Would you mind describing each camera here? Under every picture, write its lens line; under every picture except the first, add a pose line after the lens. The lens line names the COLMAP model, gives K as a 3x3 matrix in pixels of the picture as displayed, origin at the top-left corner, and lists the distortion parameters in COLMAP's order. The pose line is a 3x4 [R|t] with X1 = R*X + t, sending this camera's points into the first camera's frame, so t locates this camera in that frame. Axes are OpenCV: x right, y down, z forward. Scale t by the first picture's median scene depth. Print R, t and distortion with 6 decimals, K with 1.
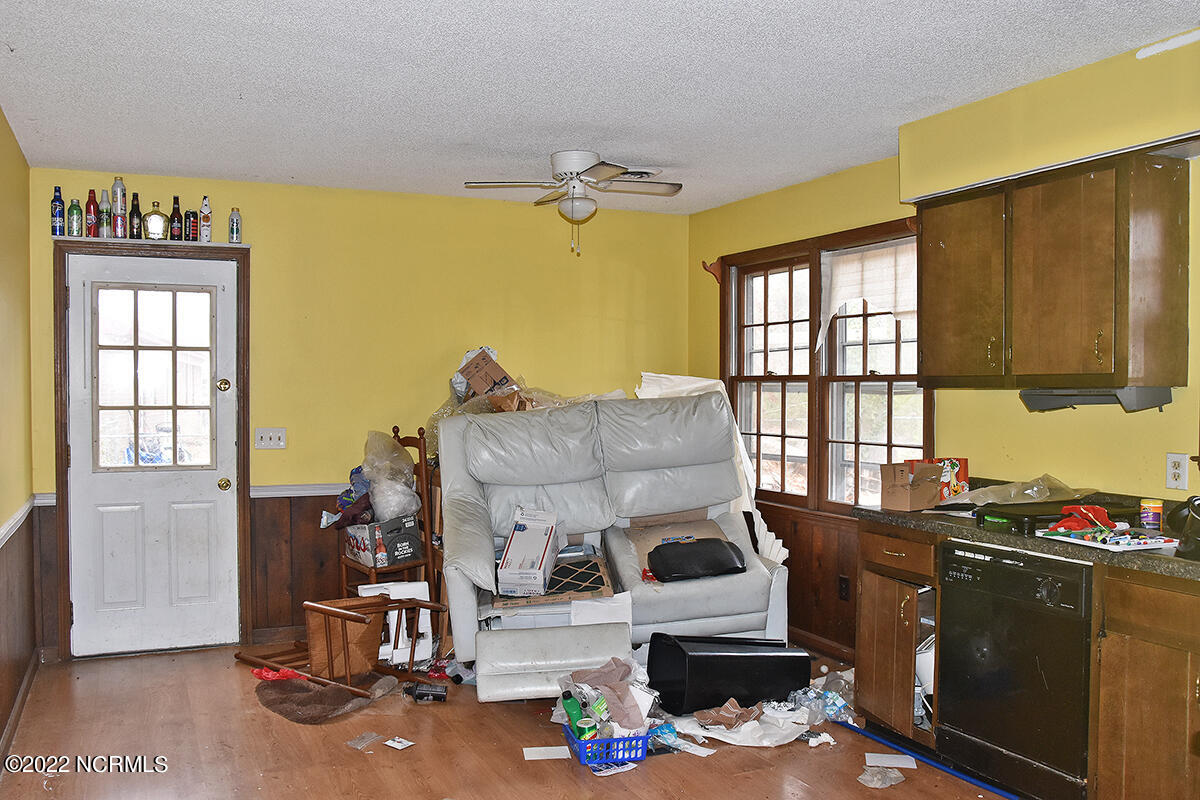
lens RADIAL K [[1089.3, 0, 600.0], [0, 1089.3, 400.0], [0, 0, 1]] dist [-0.017374, 0.009430]
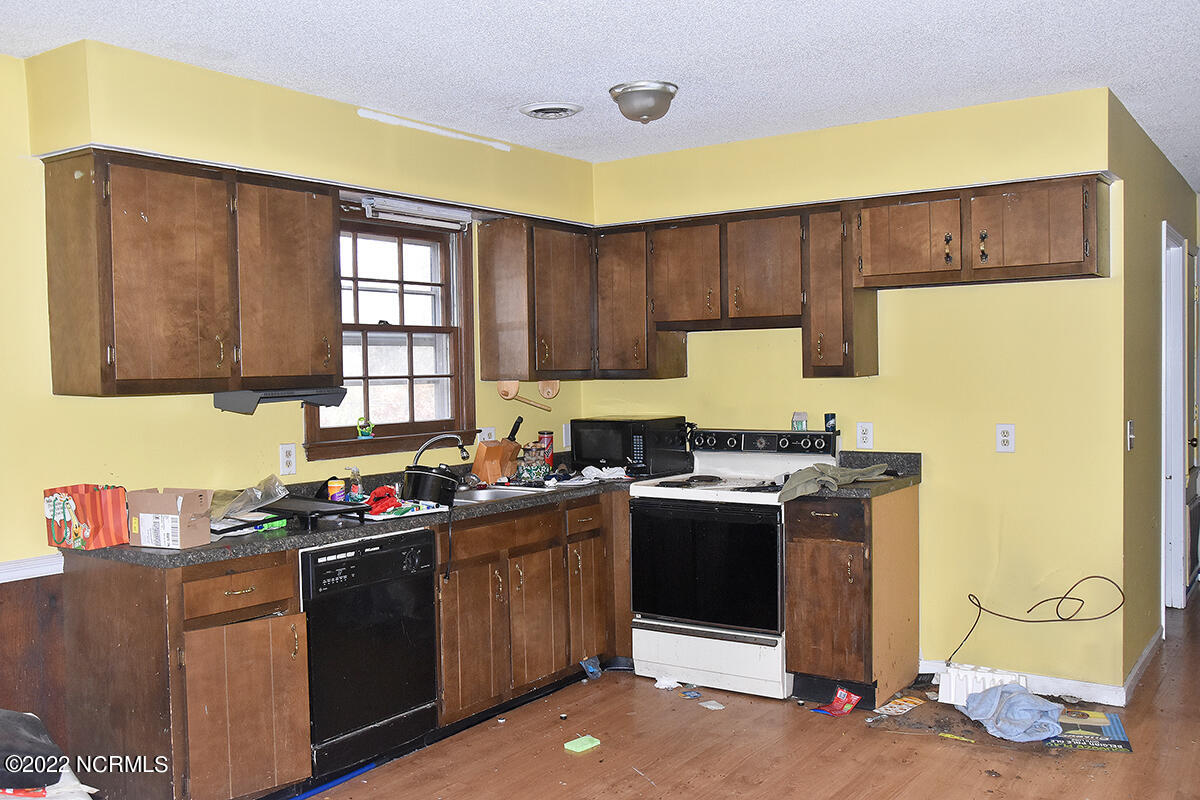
lens RADIAL K [[1089.3, 0, 600.0], [0, 1089.3, 400.0], [0, 0, 1]] dist [-0.017374, 0.009430]
pose [[-0.531486, -0.014380, 0.846945, -0.636235], [0.019818, 0.999371, 0.029405, -0.025591], [-0.846835, 0.032413, -0.530867, 1.335060]]
